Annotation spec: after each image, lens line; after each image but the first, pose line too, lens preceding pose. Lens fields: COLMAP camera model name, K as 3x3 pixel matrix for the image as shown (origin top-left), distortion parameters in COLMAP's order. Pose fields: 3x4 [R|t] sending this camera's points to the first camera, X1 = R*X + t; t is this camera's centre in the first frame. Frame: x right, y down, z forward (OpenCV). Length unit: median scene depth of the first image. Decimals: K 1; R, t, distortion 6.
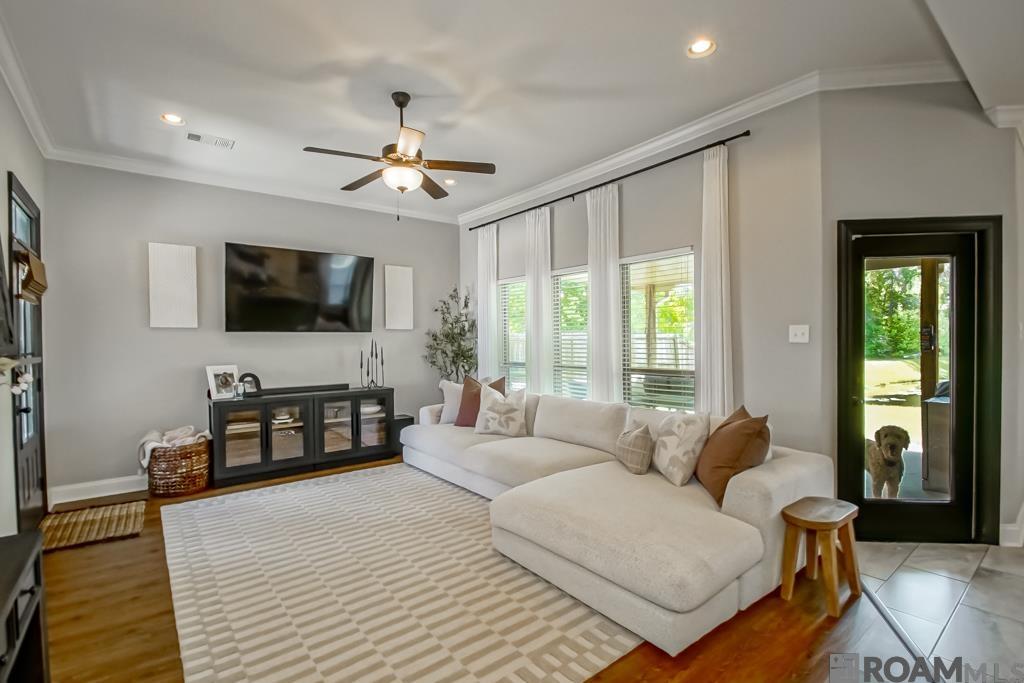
lens RADIAL K [[468.6, 0, 508.4], [0, 468.6, 348.0], [0, 0, 1]] dist [0.000084, -0.000873]
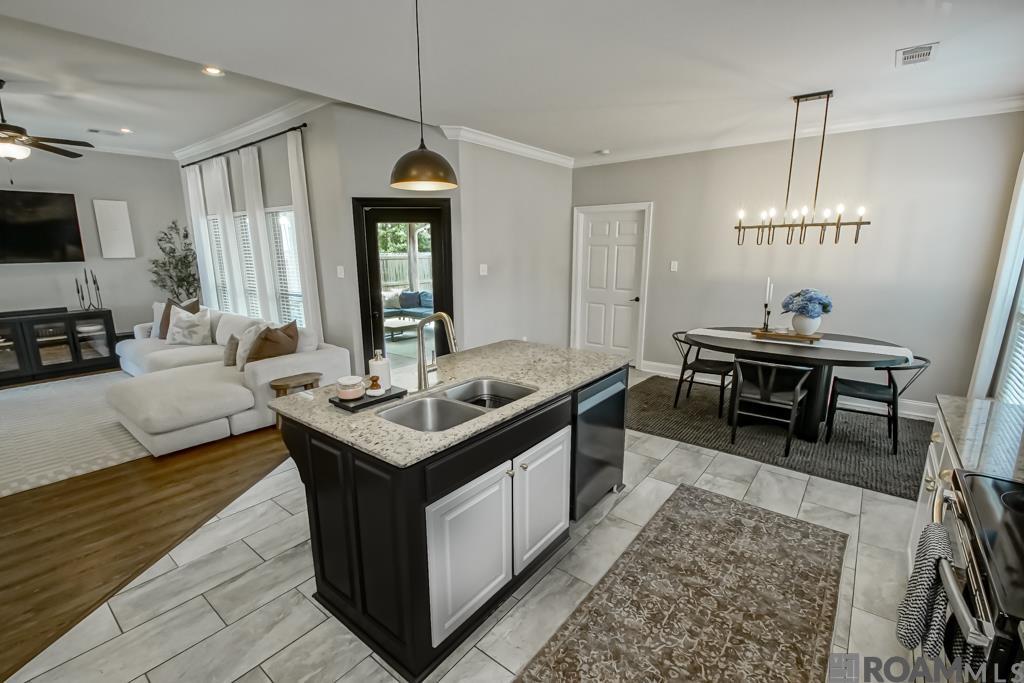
lens RADIAL K [[452.5, 0, 512.4], [0, 452.5, 345.6], [0, 0, 1]] dist [0.000313, -0.008118]
pose [[0.972192, -0.043878, 0.230038, 0.551658], [-0.000435, 0.981951, 0.189136, -0.047629], [-0.234185, -0.183977, 0.954626, -0.393706]]
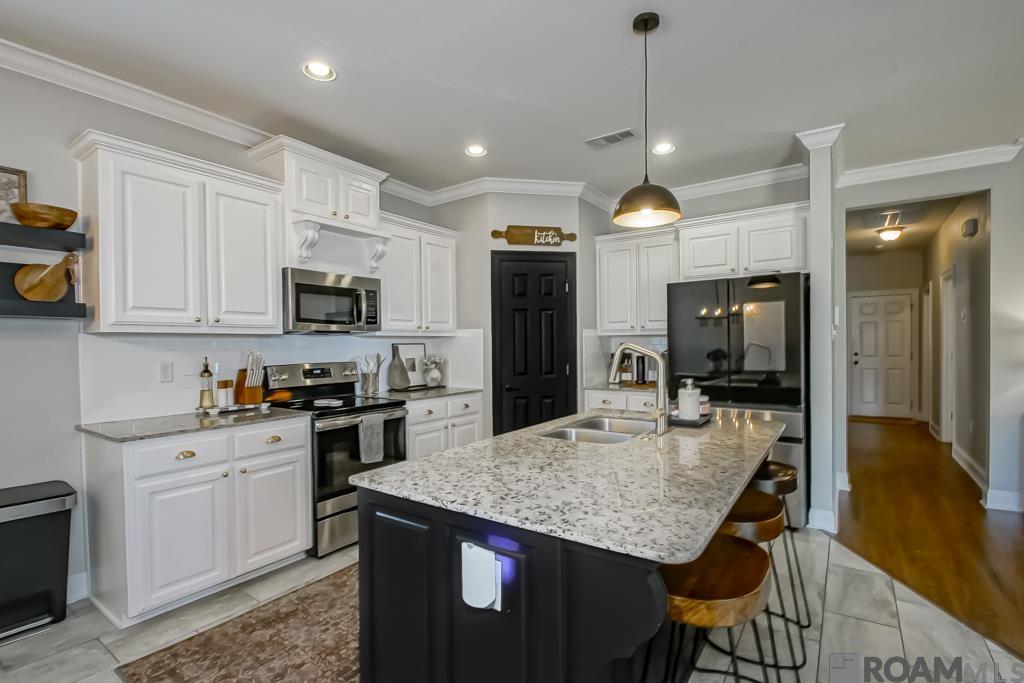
lens RADIAL K [[482.4, 0, 516.6], [0, 482.4, 351.1], [0, 0, 1]] dist [-0.001603, -0.000817]
pose [[-0.952451, 0.023835, -0.303757, 0.845044], [0.013747, 0.999282, 0.035306, -0.008482], [0.304380, 0.029451, -0.952095, 0.490628]]
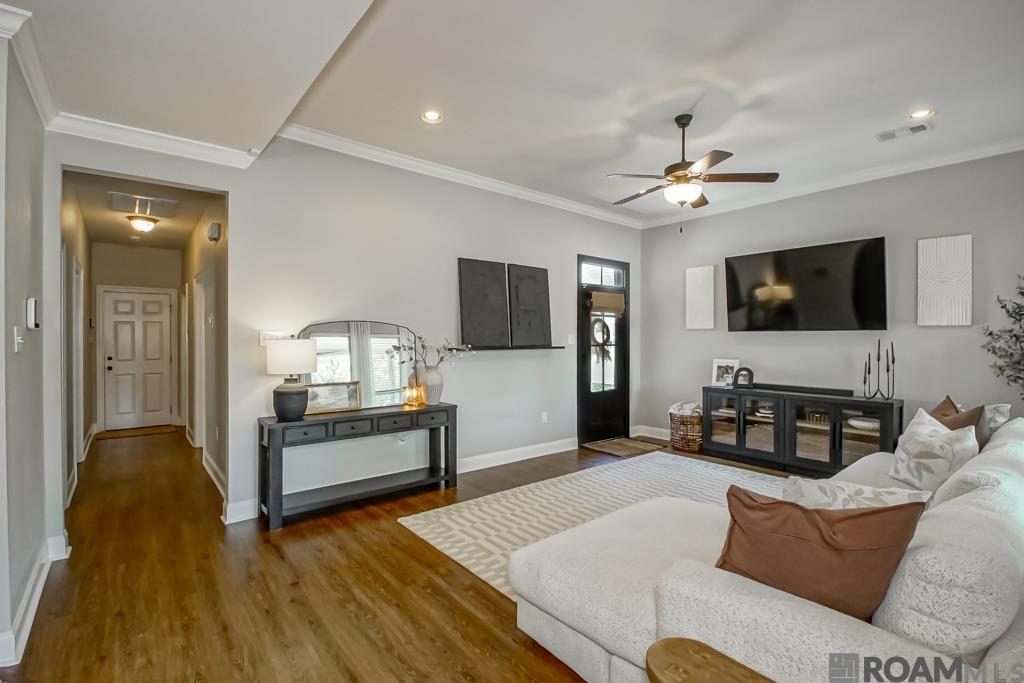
lens RADIAL K [[467.3, 0, 492.7], [0, 467.3, 340.3], [0, 0, 1]] dist [-0.001125, -0.000586]
pose [[0.002187, 0.013852, -0.999902, 0.605933], [-0.019540, 0.999714, 0.013807, -0.017378], [0.999807, 0.019508, 0.002457, 0.392234]]
